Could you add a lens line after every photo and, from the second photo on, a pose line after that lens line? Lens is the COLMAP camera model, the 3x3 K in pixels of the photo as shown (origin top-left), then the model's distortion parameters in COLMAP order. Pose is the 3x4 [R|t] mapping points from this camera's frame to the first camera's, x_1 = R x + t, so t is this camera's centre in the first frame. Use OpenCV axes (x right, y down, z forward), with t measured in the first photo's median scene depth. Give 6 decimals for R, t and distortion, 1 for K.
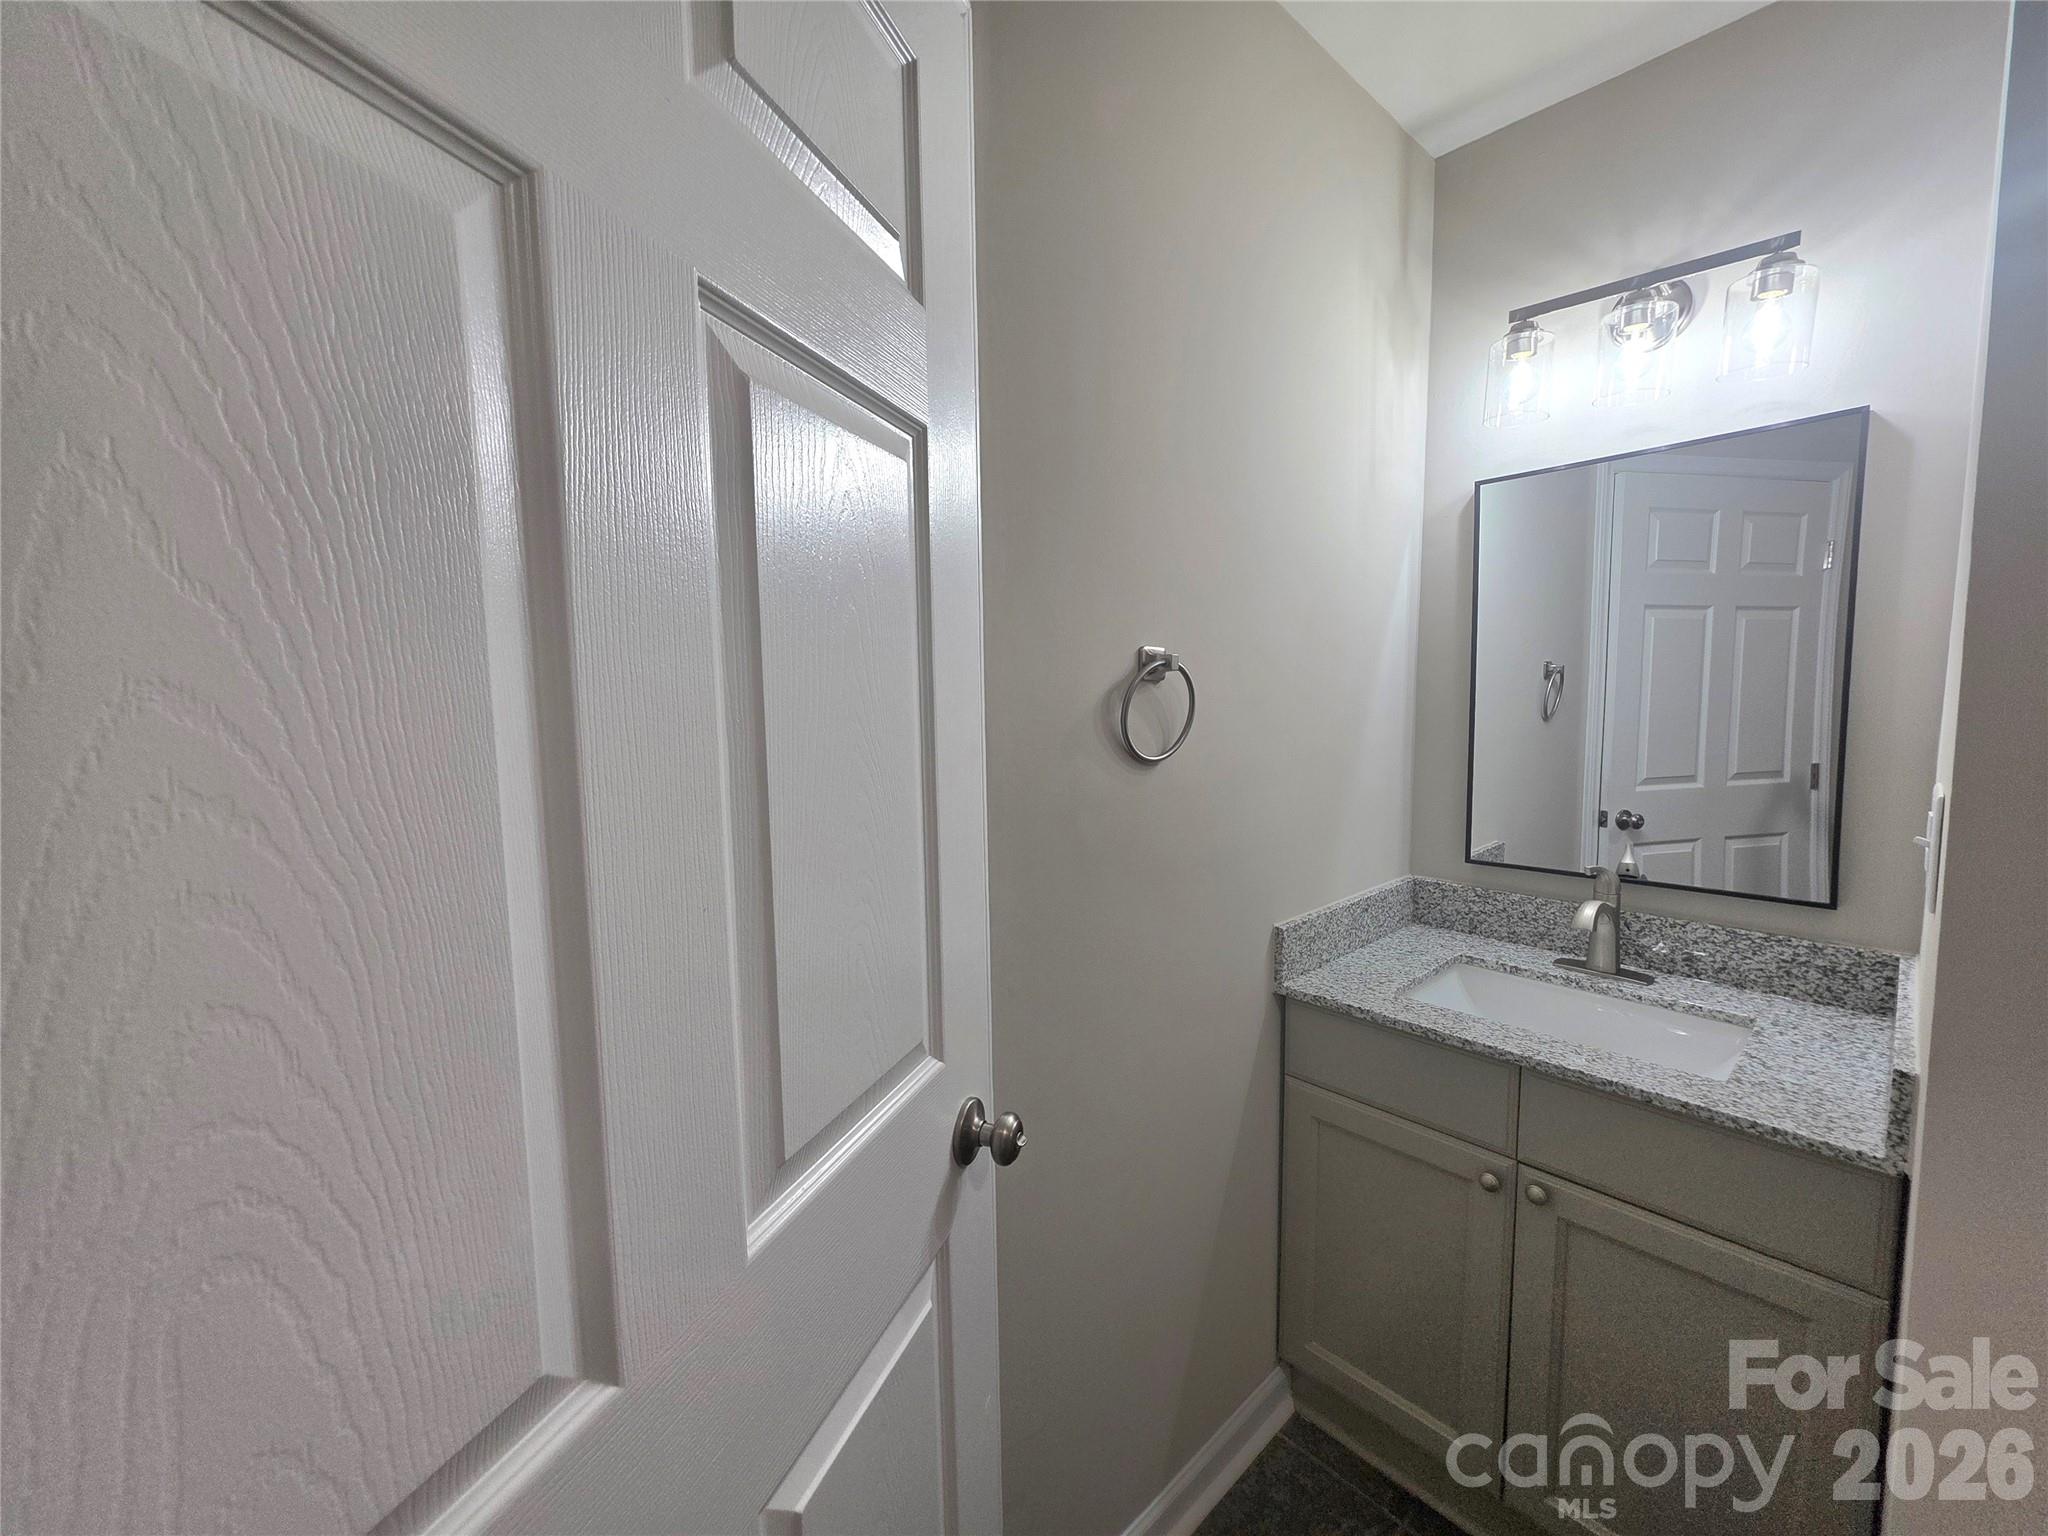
lens RADIAL K [[823.6, 0, 1025.2], [0, 823.6, 764.4], [0, 0, 1]] dist [0.000532, 0.000117]
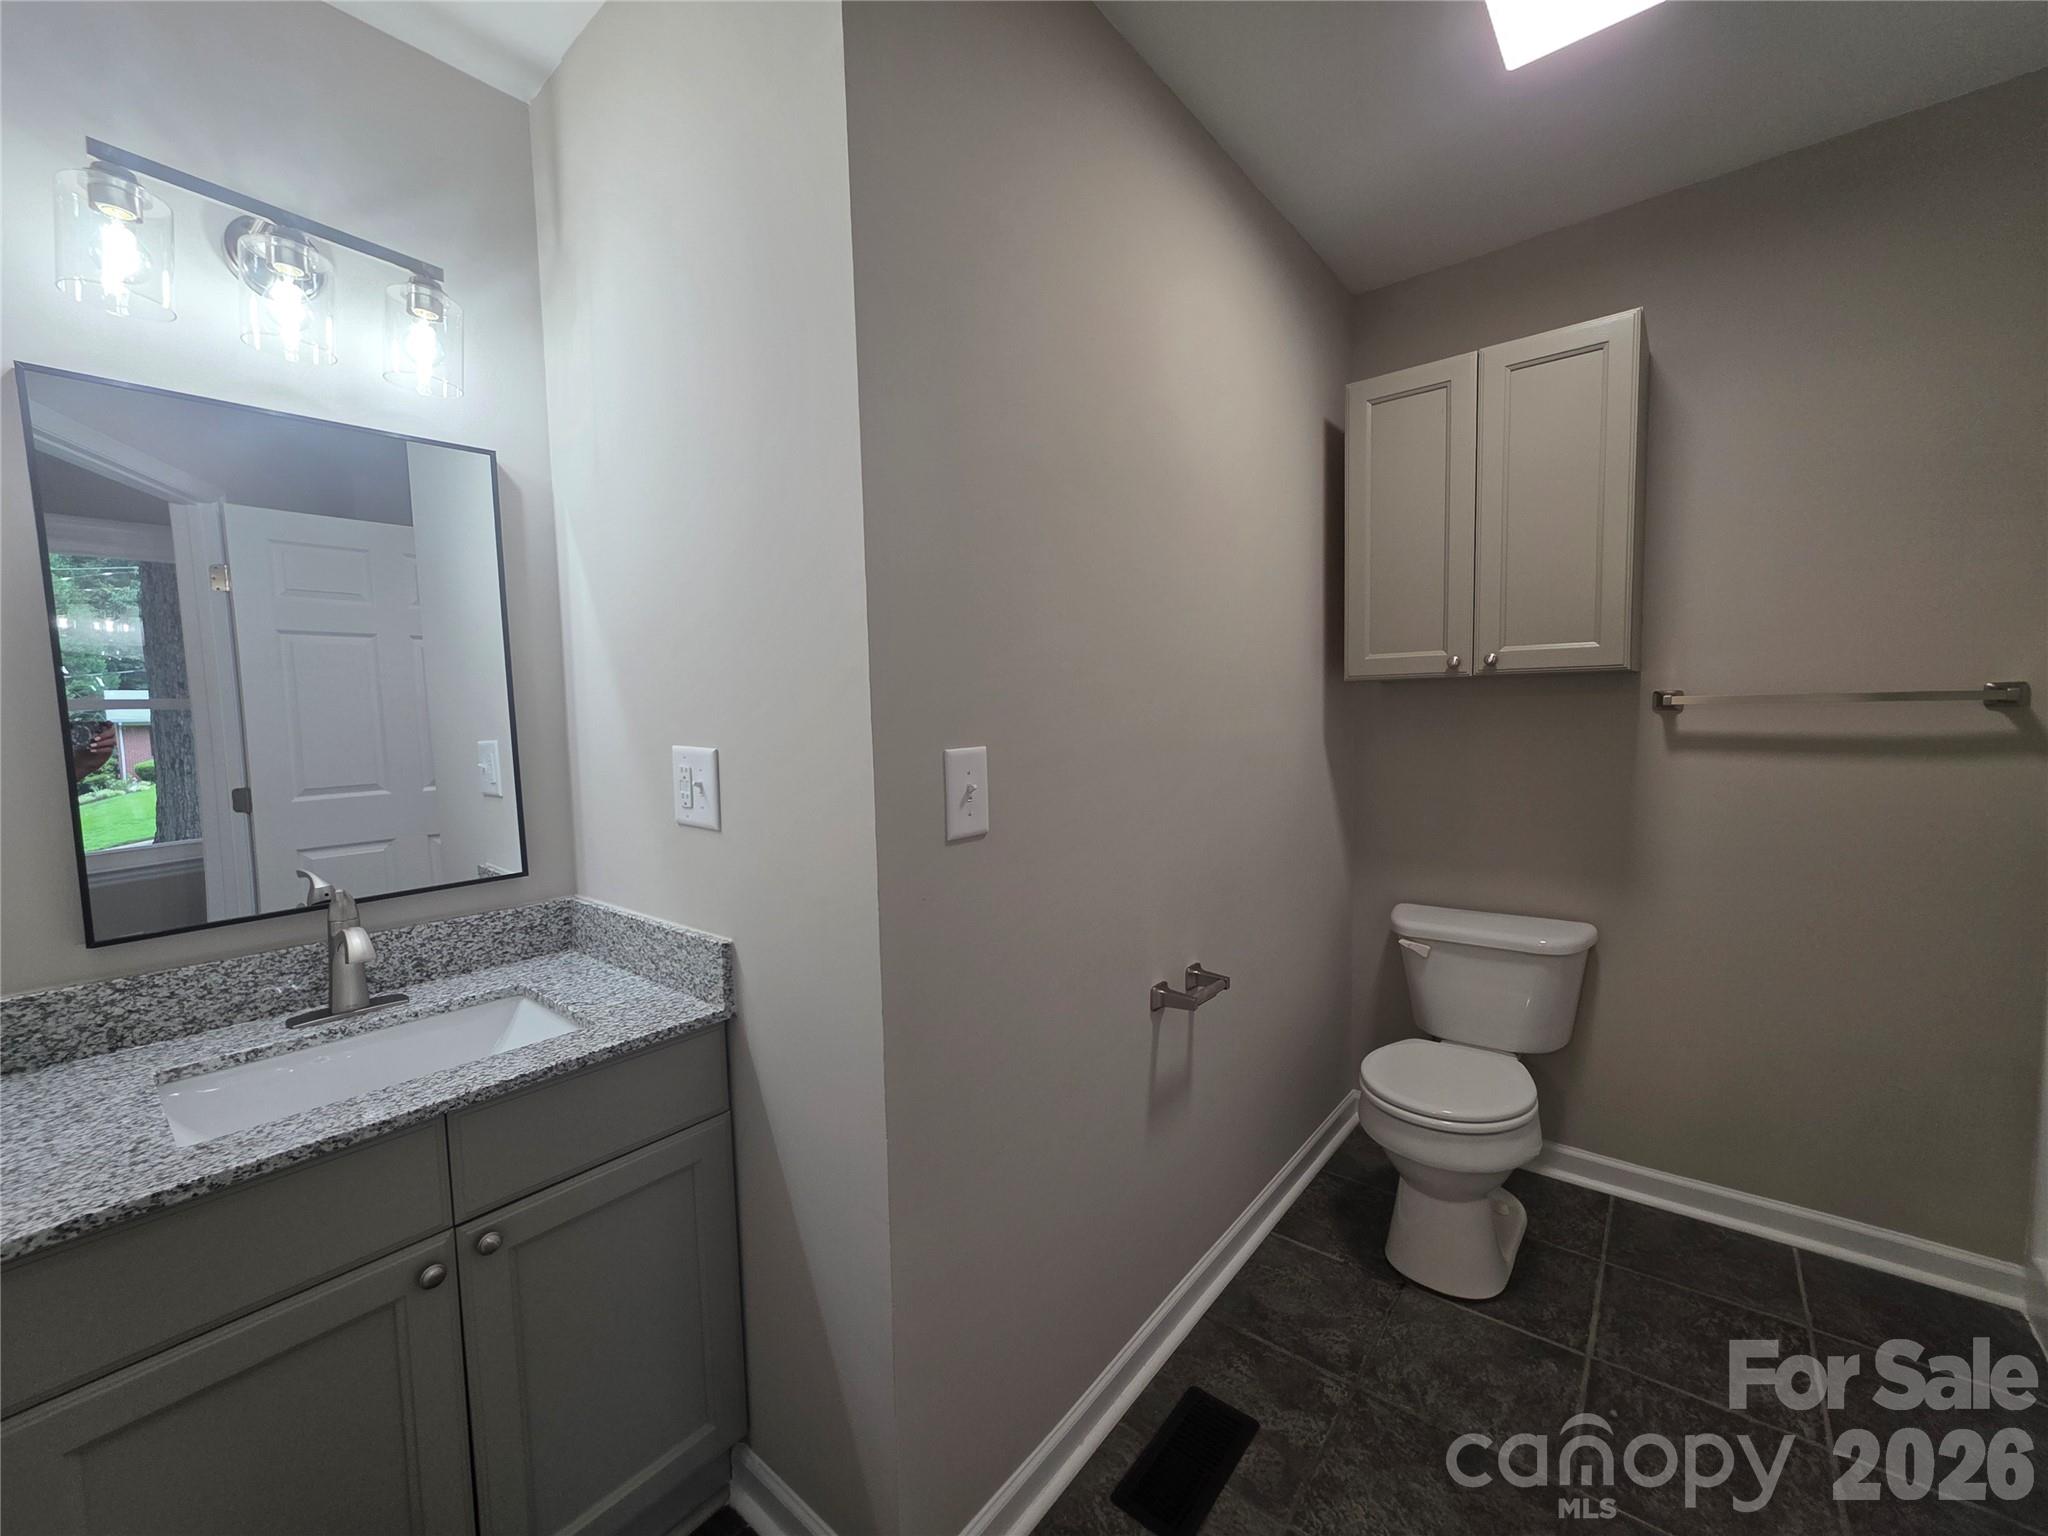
lens RADIAL K [[816.5, 0, 1024.3], [0, 816.5, 765.9], [0, 0, 1]] dist [0.002672, -0.000346]
pose [[-0.134822, -0.058523, 0.989140, -0.242881], [0.114006, 0.990709, 0.074155, 0.013850], [-0.984290, 0.122765, -0.126897, 0.398843]]
